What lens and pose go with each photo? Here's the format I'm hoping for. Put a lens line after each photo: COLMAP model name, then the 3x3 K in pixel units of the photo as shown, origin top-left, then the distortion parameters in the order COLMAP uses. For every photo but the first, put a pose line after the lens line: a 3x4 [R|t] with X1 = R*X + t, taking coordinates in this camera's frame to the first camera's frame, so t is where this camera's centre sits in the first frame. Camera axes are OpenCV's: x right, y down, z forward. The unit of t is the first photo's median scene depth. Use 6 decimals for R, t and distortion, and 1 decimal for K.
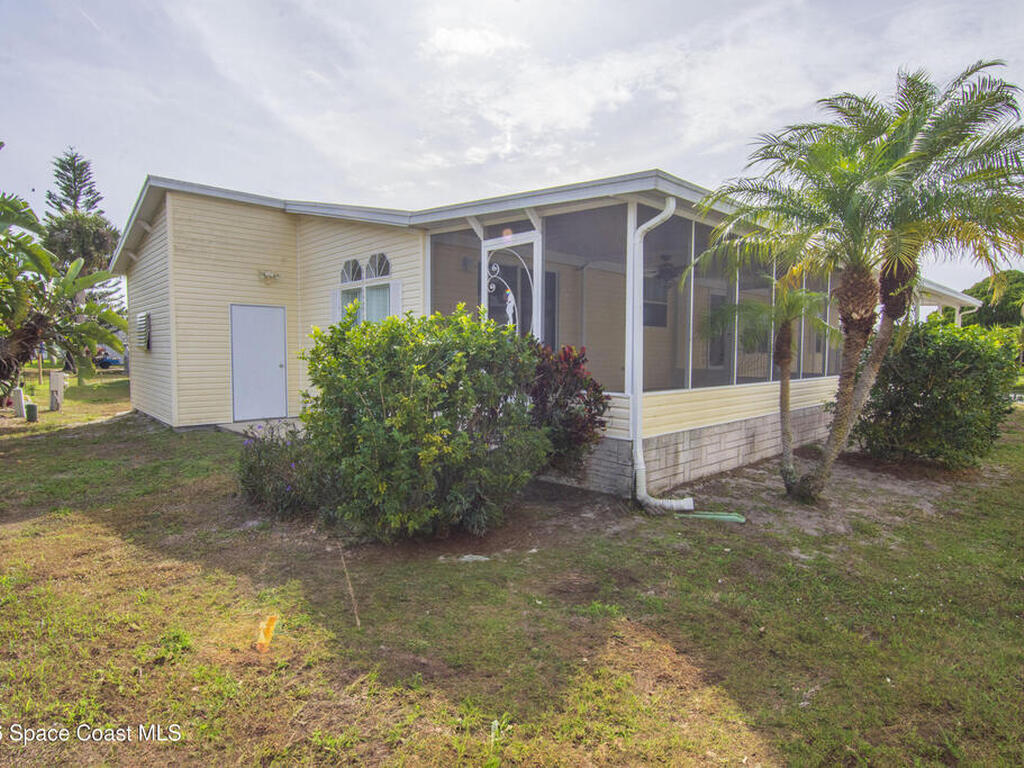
lens RADIAL K [[553.7, 0, 511.6], [0, 553.7, 382.3], [0, 0, 1]] dist [-0.003056, -0.000437]
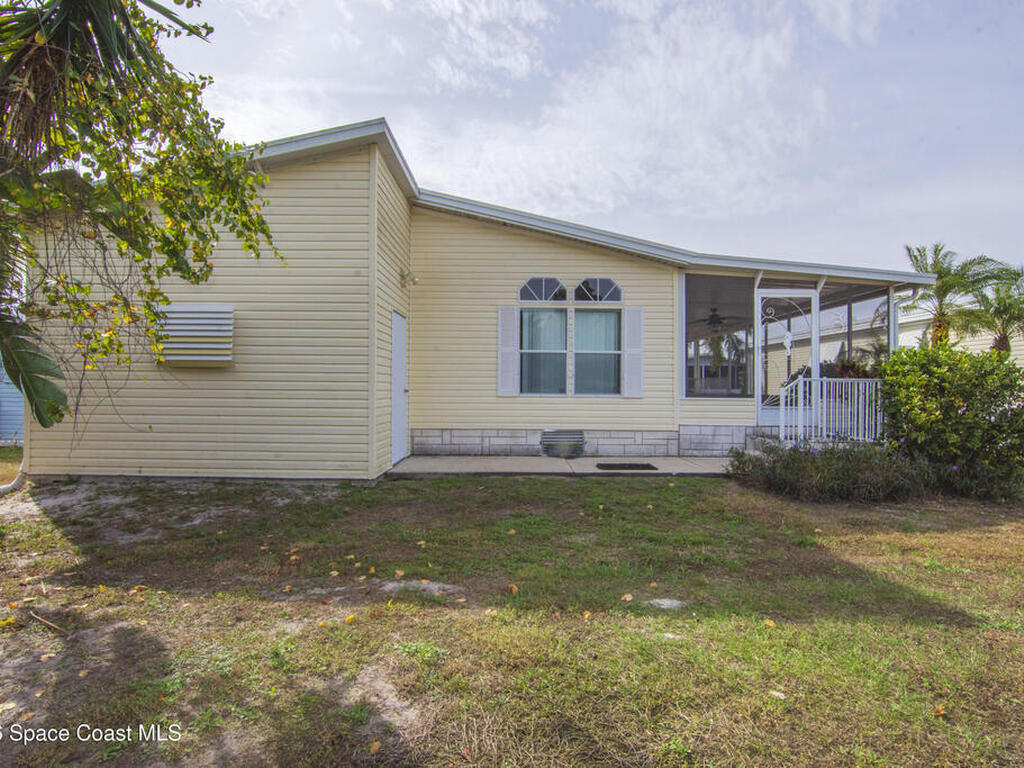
lens RADIAL K [[553.7, 0, 513.0], [0, 553.7, 384.2], [0, 0, 1]] dist [-0.003056, -0.000437]
pose [[0.678541, -0.000937, 0.734562, -1.224719], [0.042918, 0.998342, -0.038370, -0.007499], [-0.733308, 0.057562, 0.677456, 0.492036]]
